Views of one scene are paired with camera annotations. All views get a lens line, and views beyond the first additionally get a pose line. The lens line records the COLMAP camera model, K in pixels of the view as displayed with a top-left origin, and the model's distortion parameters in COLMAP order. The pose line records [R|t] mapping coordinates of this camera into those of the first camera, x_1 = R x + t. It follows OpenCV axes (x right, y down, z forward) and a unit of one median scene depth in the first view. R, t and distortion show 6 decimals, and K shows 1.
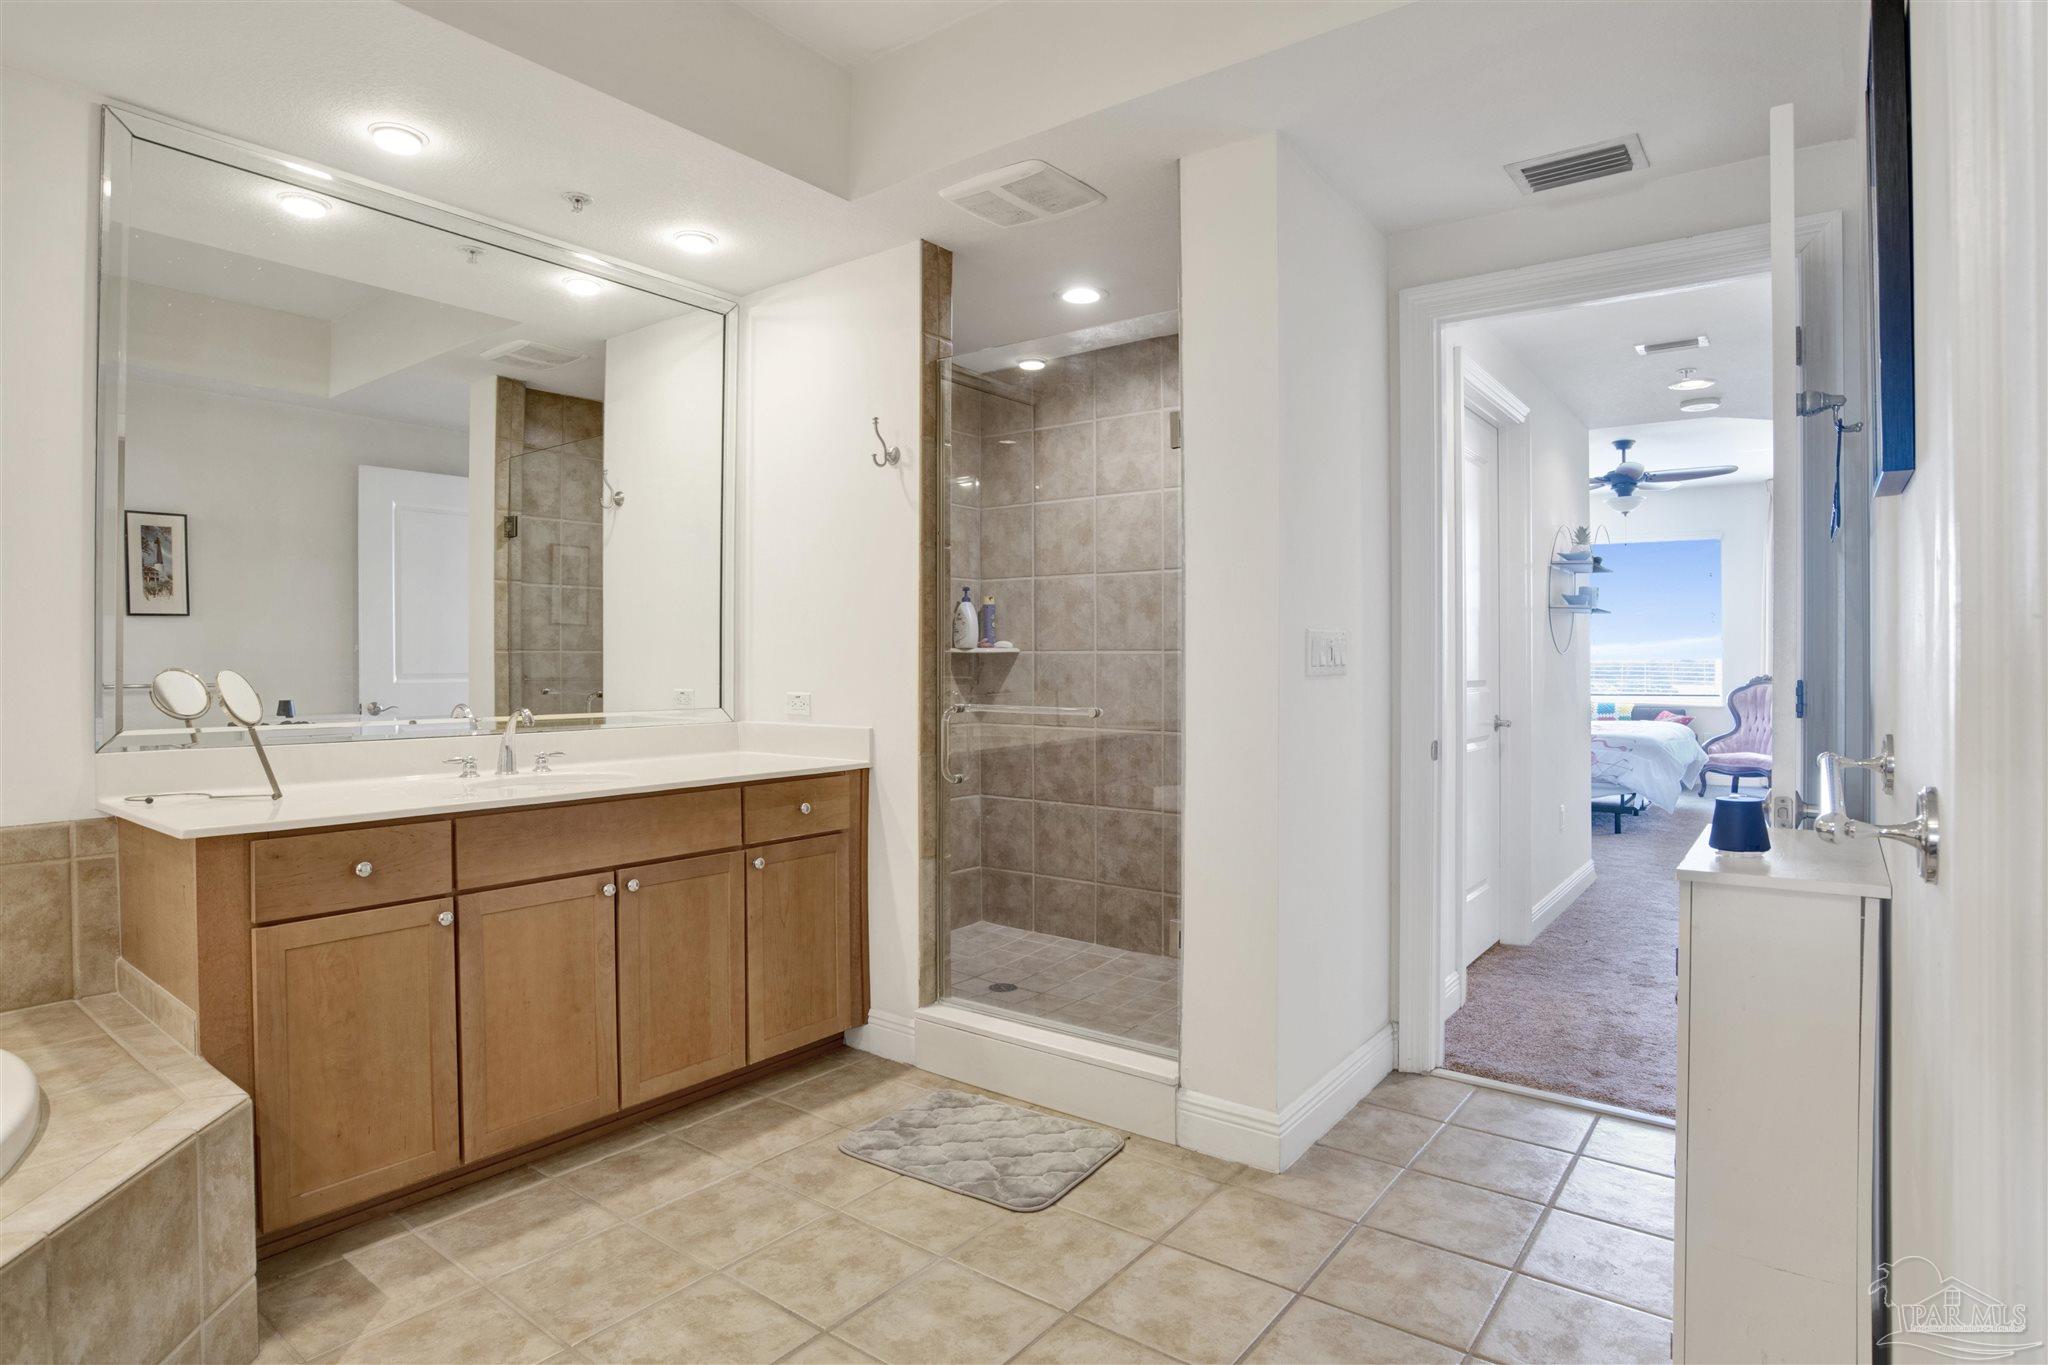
lens RADIAL K [[1093.9, 0, 1032.1], [0, 1093.9, 665.5], [0, 0, 1]] dist [-0.048284, 0.002155]
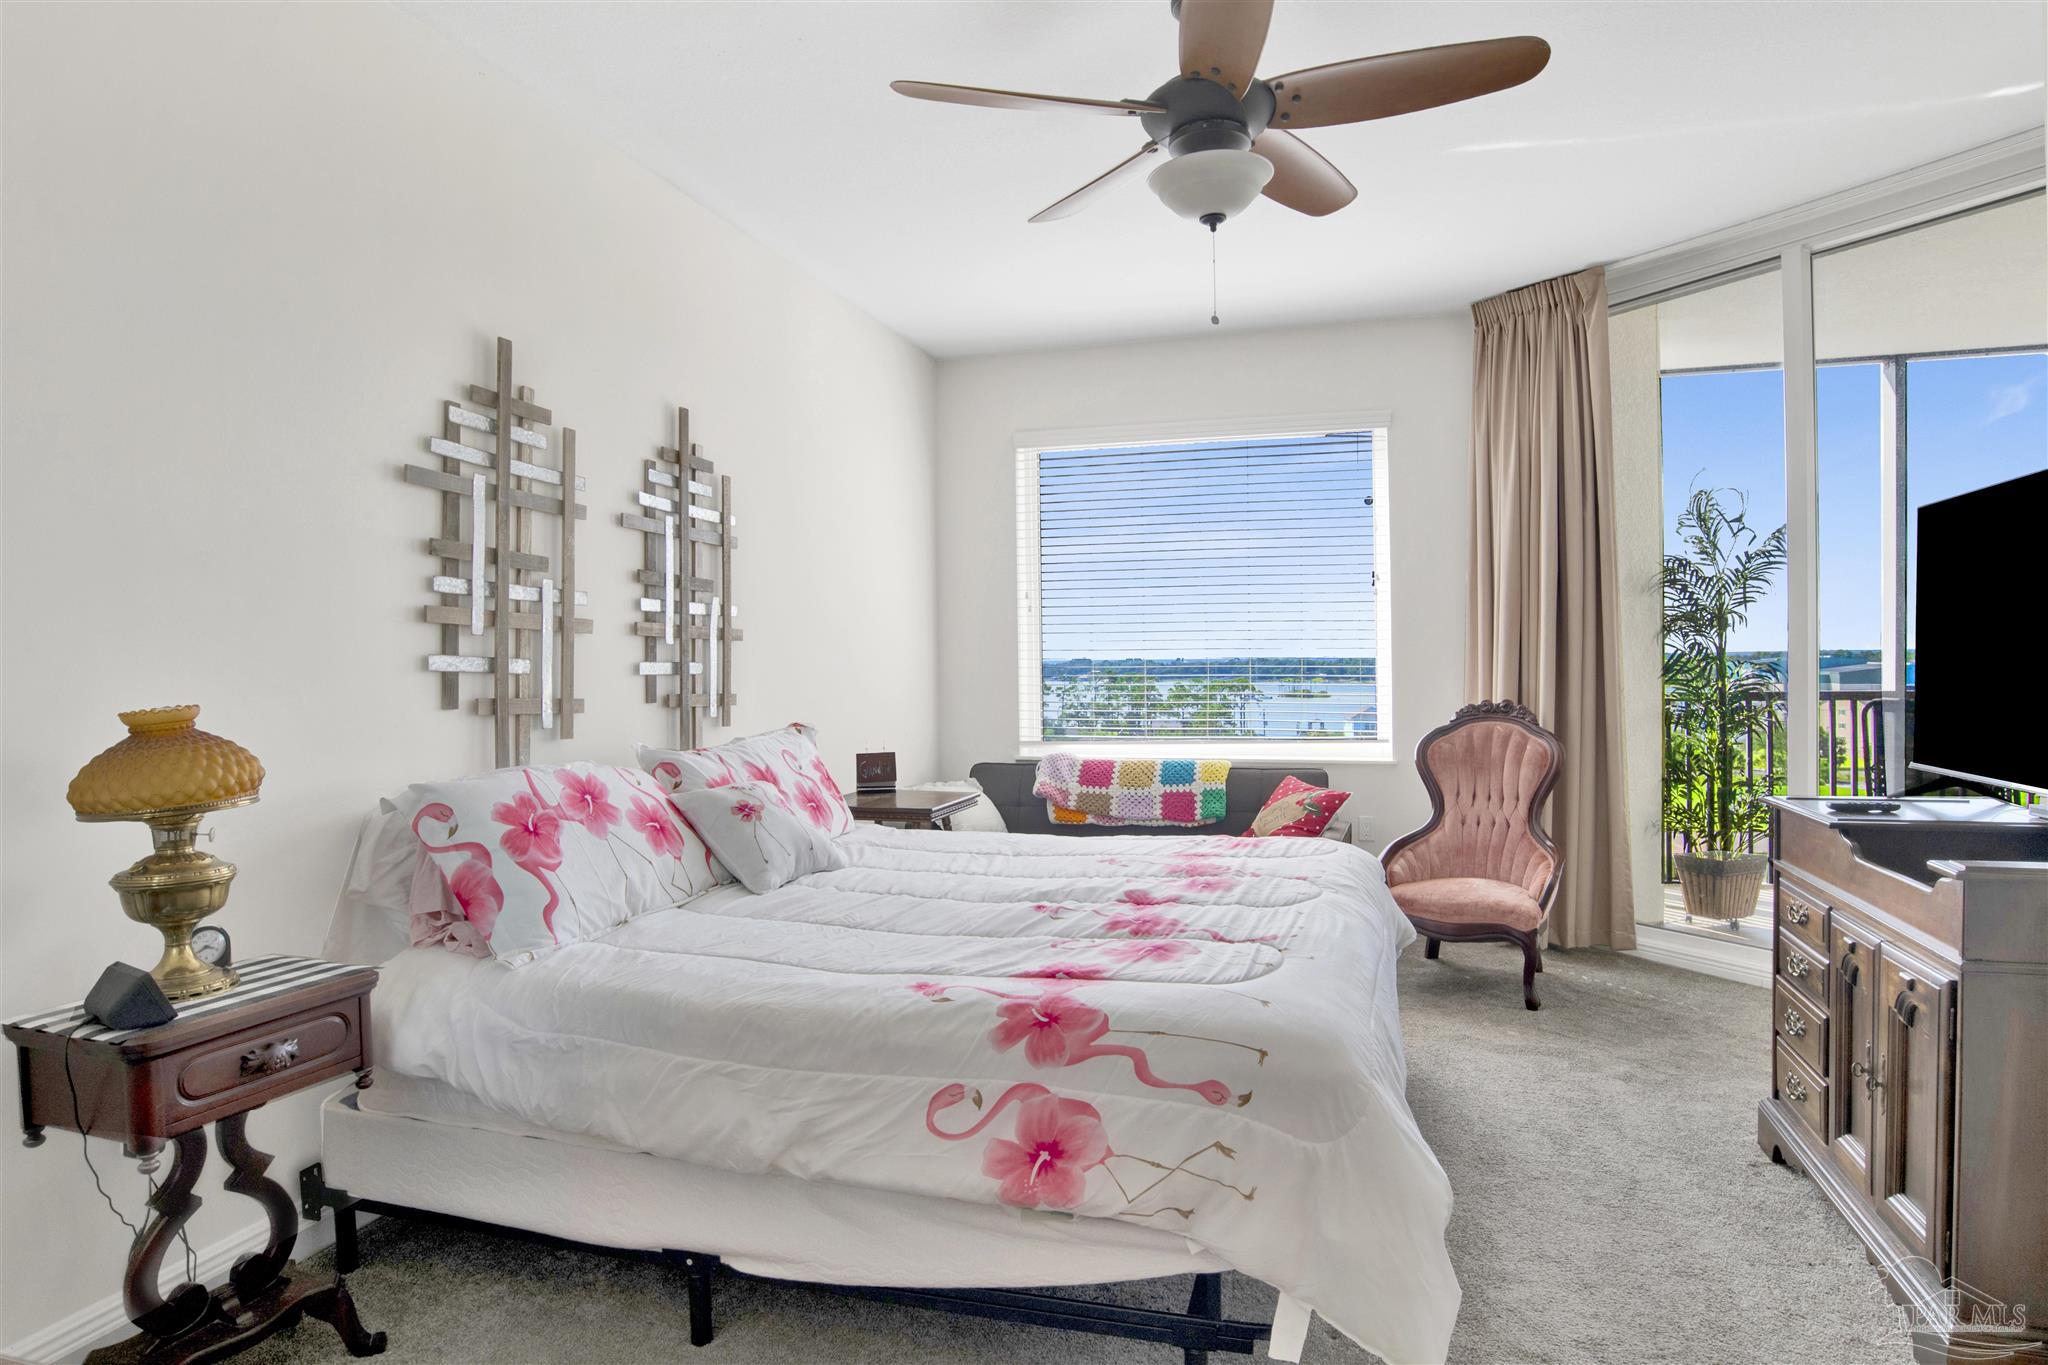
lens RADIAL K [[1093.9, 0, 1032.1], [0, 1093.9, 665.5], [0, 0, 1]] dist [-0.048284, 0.002155]
pose [[0.942441, -0.005454, 0.334328, 0.339732], [0.006966, 0.999970, -0.003323, -0.006405], [-0.334300, 0.005460, 0.942451, 0.620271]]
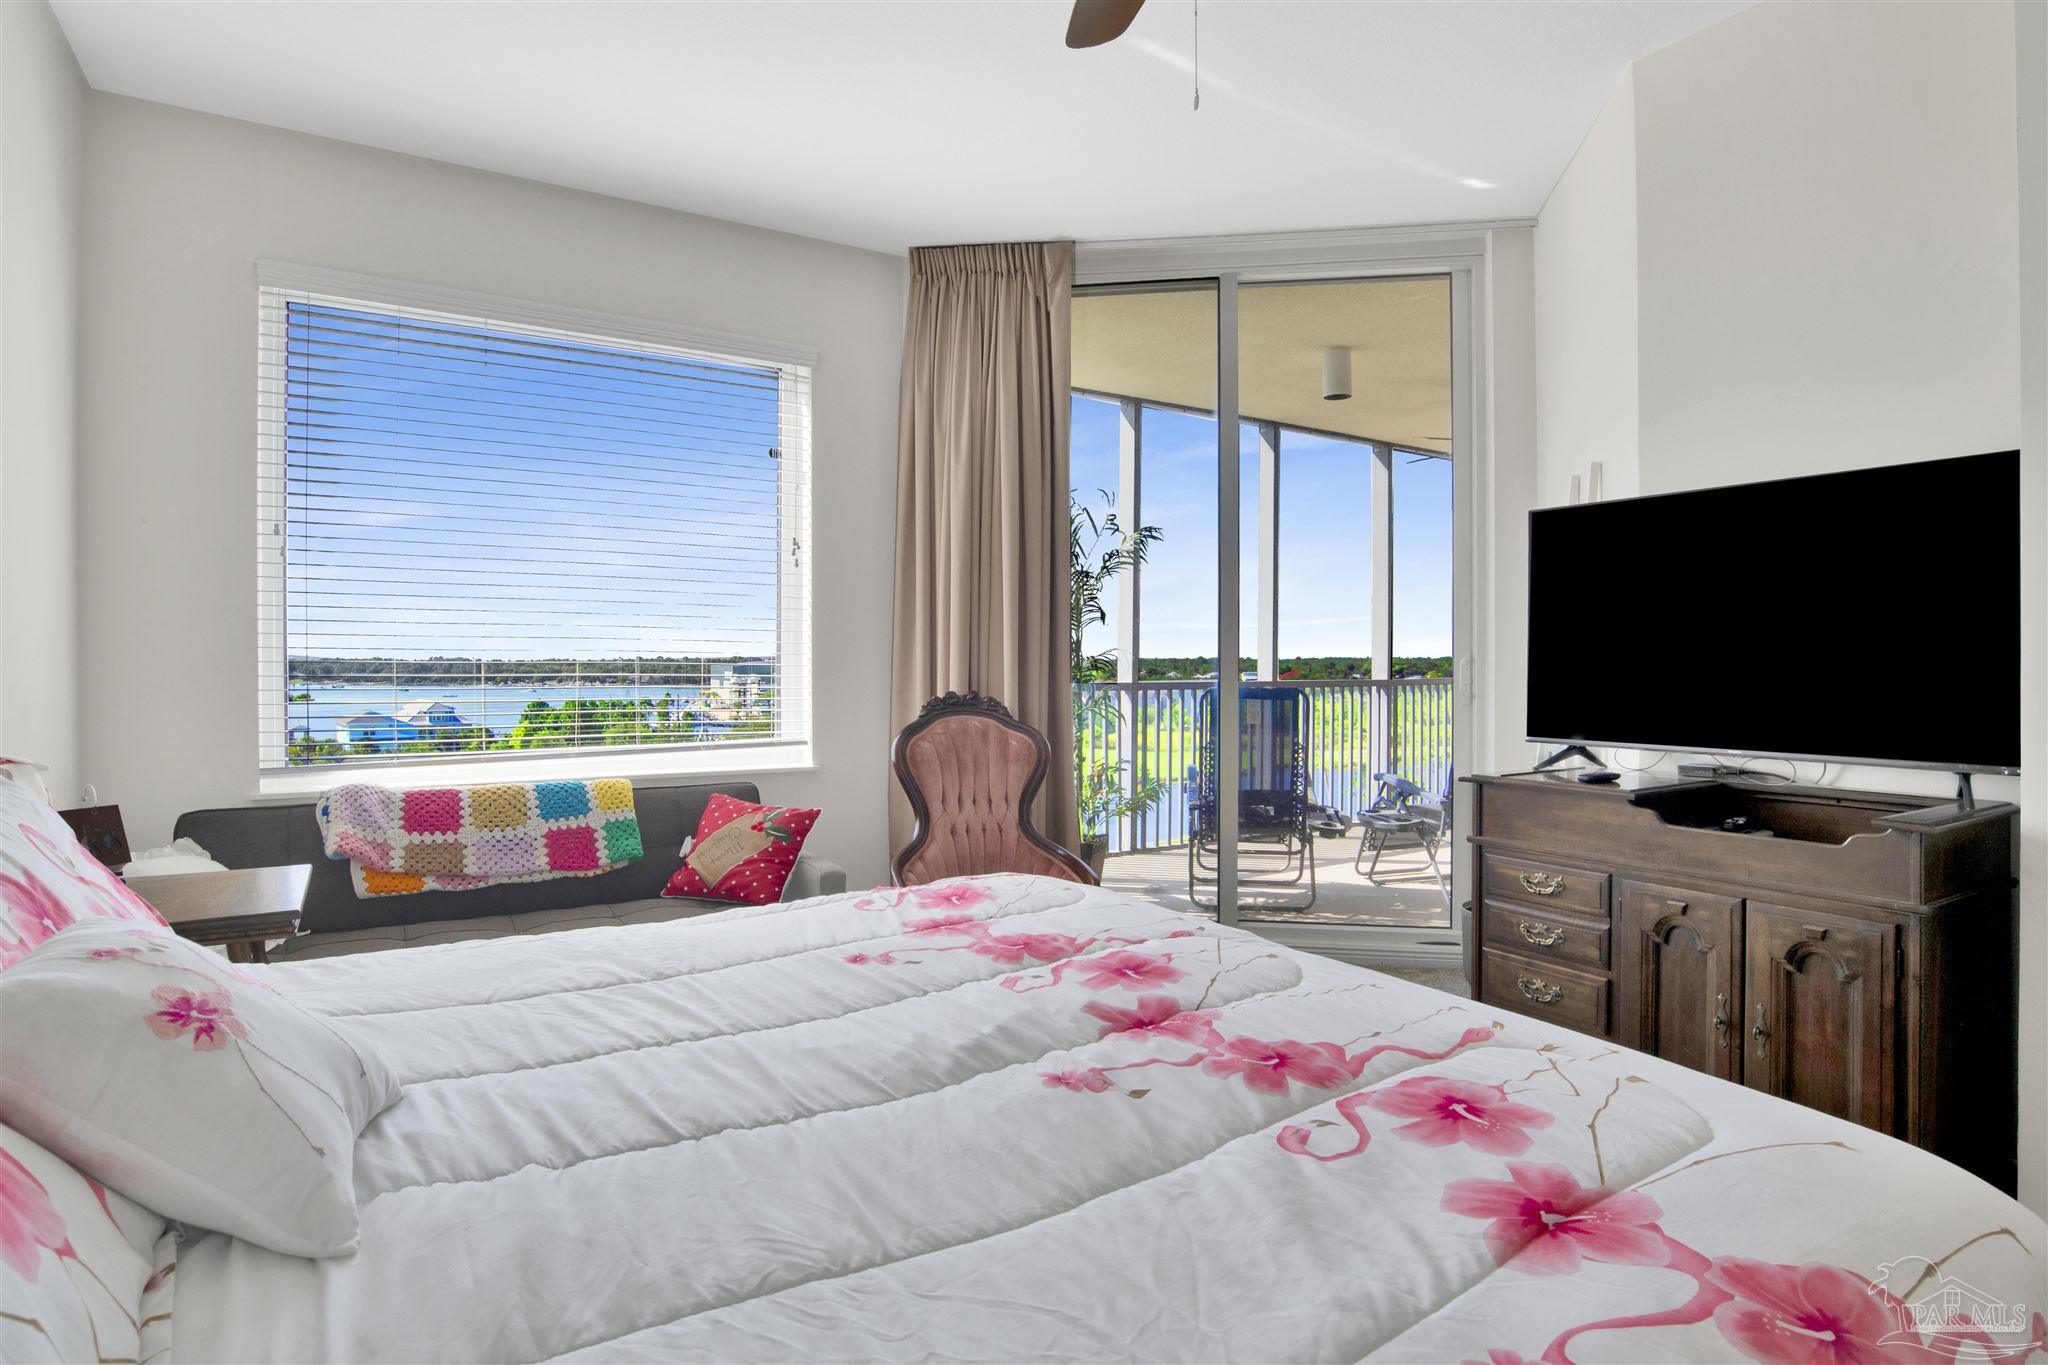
lens RADIAL K [[1093.9, 0, 1032.1], [0, 1093.9, 665.5], [0, 0, 1]] dist [-0.048284, 0.002155]
pose [[0.366876, -0.000136, 0.930270, 0.299726], [-0.003427, 0.999993, 0.001497, -0.002540], [-0.930263, -0.003737, 0.366873, 0.816237]]
